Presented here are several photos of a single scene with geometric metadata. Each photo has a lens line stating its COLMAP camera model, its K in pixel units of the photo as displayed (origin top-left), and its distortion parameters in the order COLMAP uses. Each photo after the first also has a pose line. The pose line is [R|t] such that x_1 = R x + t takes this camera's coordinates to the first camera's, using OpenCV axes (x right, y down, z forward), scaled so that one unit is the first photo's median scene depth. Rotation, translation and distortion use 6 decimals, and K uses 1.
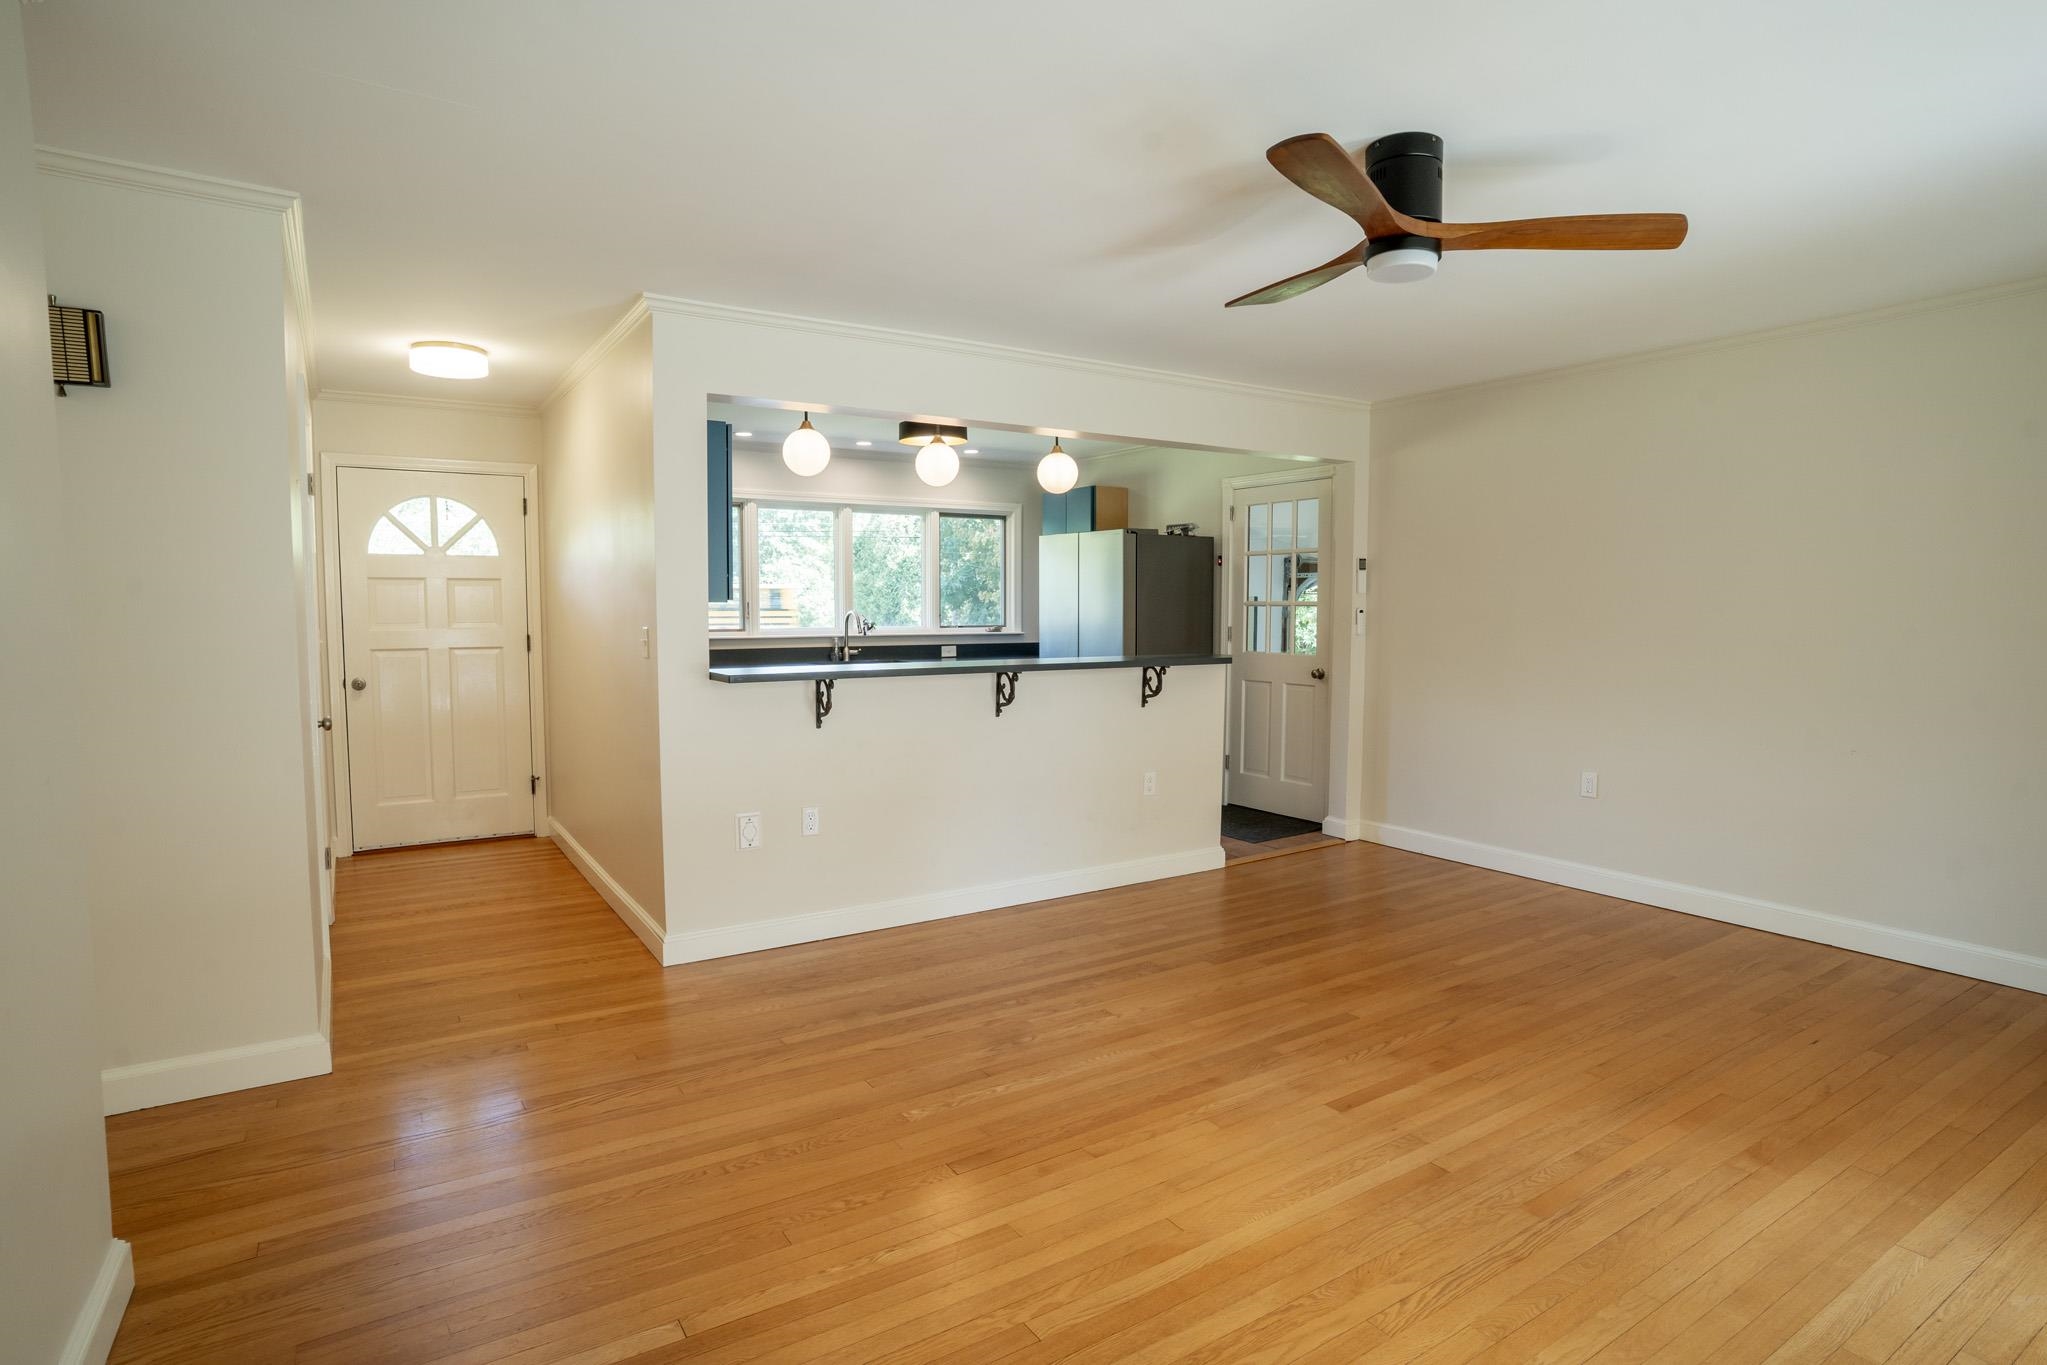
lens RADIAL K [[1060.1, 0, 1022.1], [0, 1060.1, 685.0], [0, 0, 1]] dist [-0.078437, 0.044939]
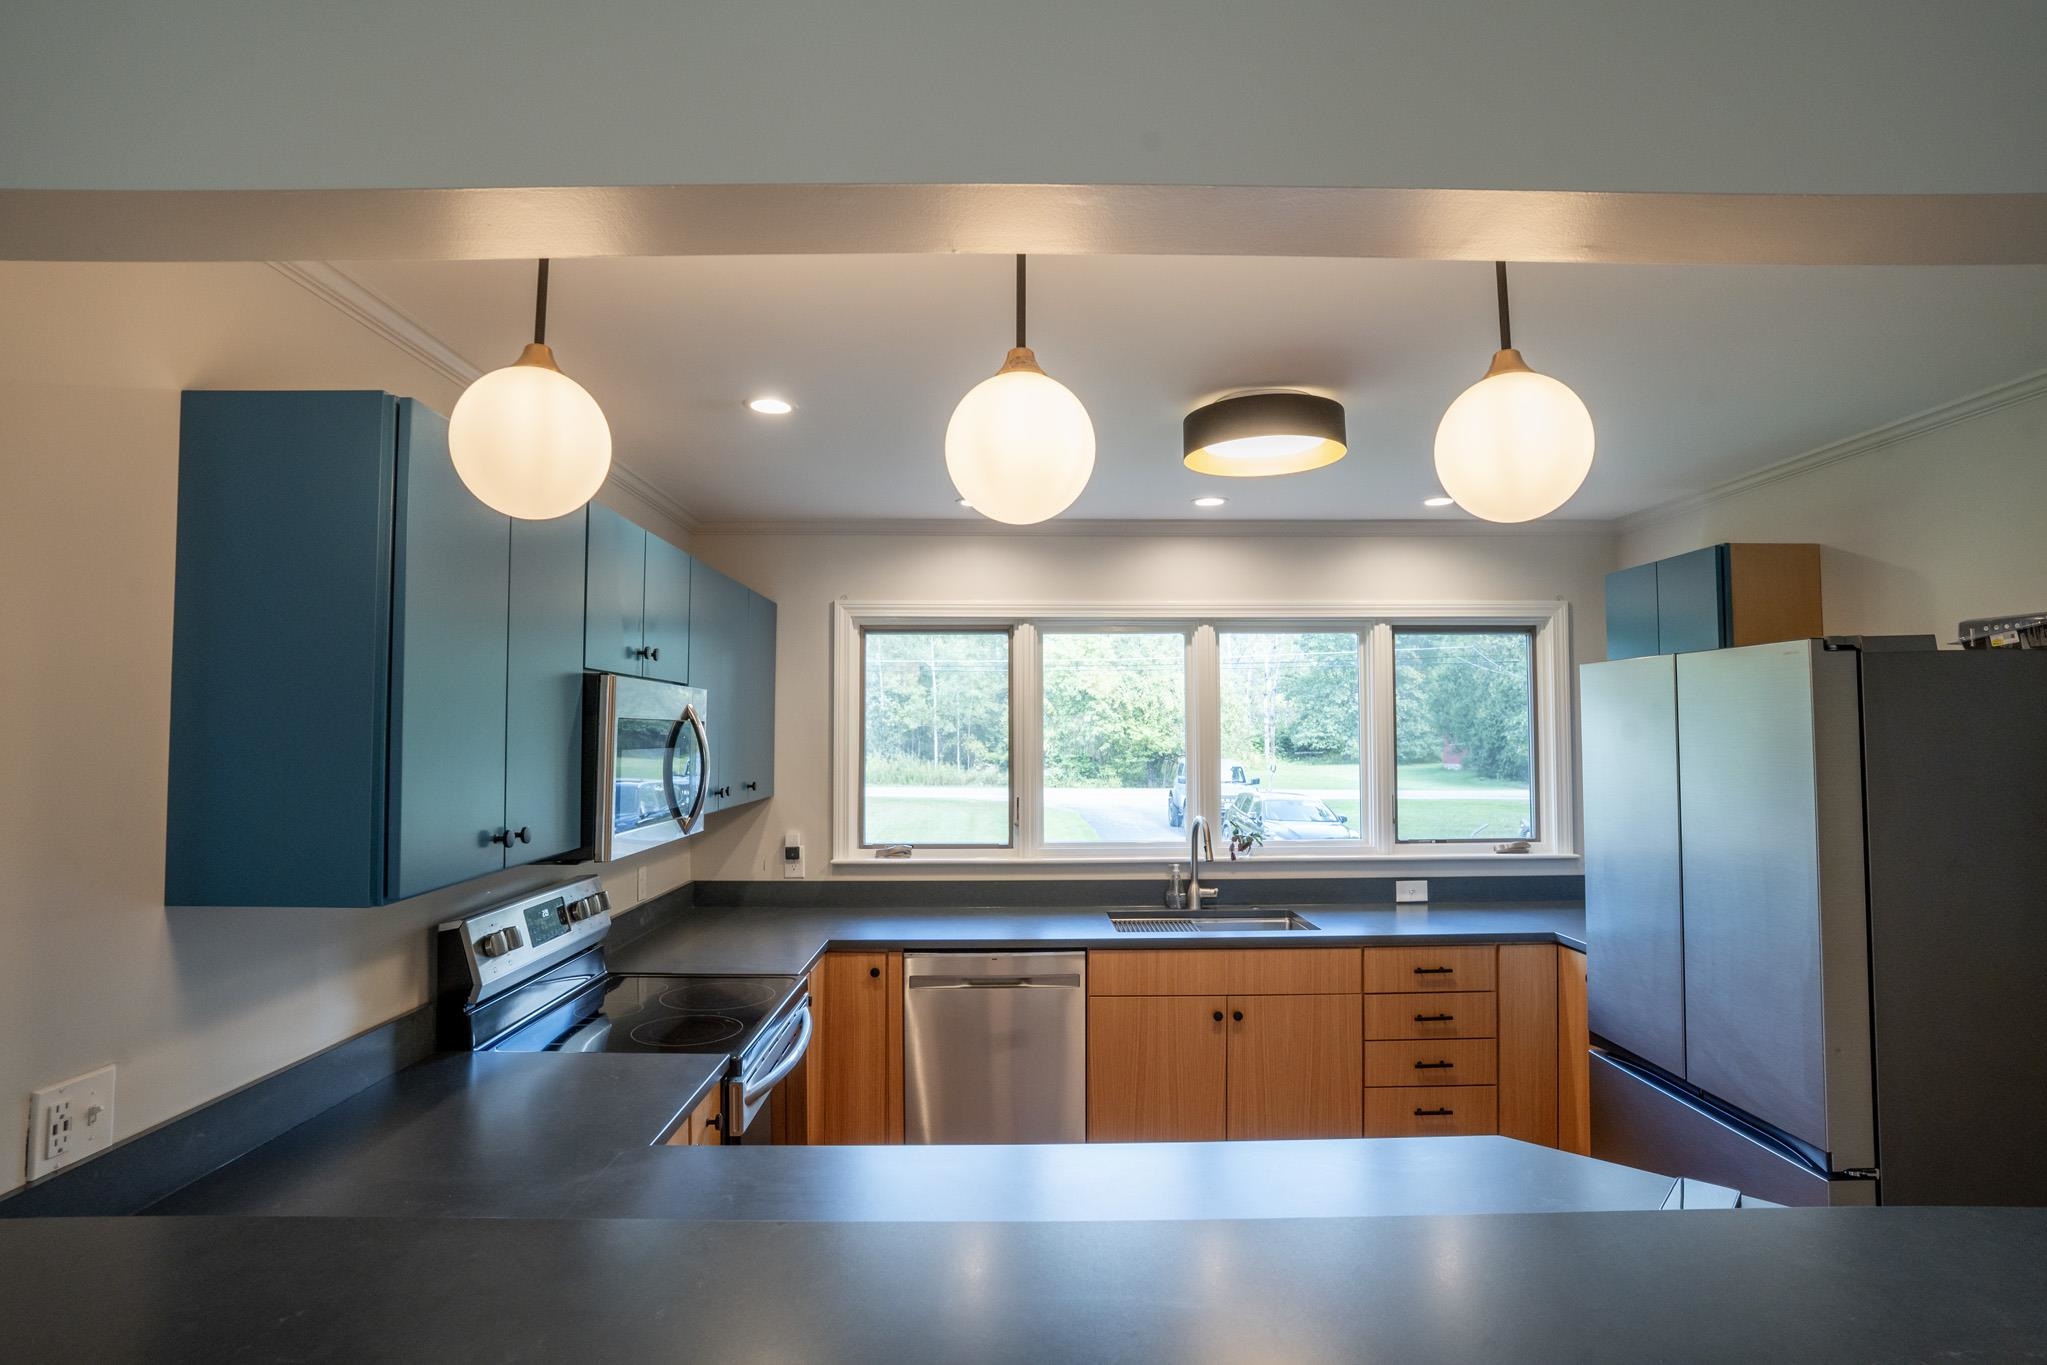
lens RADIAL K [[1060.1, 0, 1022.1], [0, 1060.1, 685.0], [0, 0, 1]] dist [-0.078437, 0.044939]
pose [[0.846696, -0.028119, -0.531334, 0.047060], [-0.036961, 0.993082, -0.111453, -0.072640], [0.530792, 0.114005, 0.839799, 0.493319]]
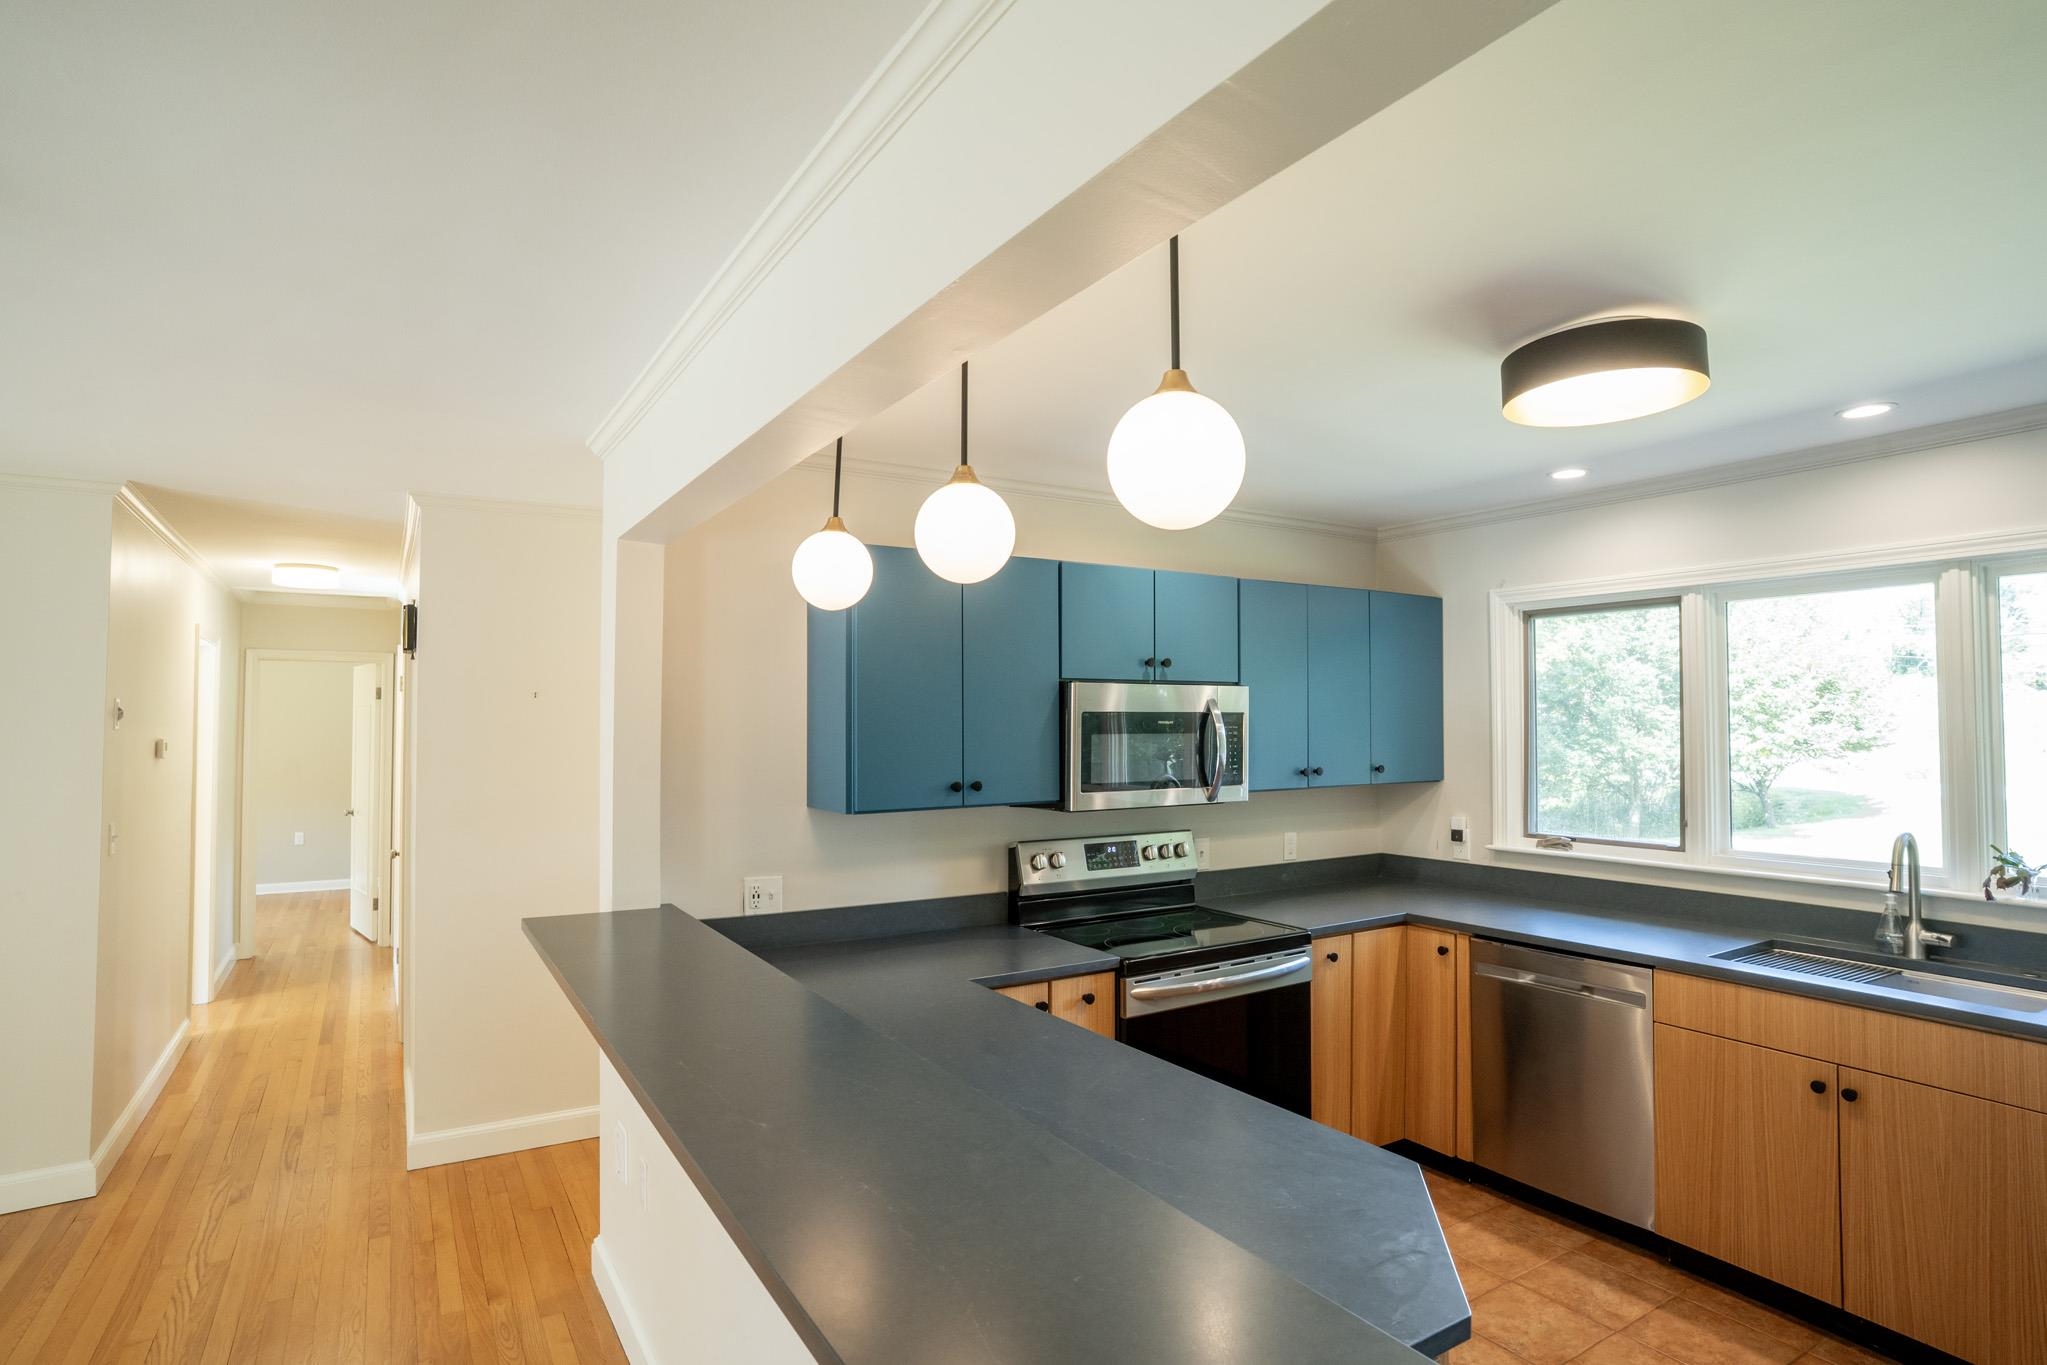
lens RADIAL K [[1063.8, 0, 1020.1], [0, 1063.8, 694.2], [0, 0, 1]] dist [-0.075759, 0.041085]
pose [[-0.027864, -0.028579, -0.999203, 0.229478], [-0.072039, 0.997049, -0.026508, -0.086653], [0.997013, 0.071243, -0.029840, 0.672817]]
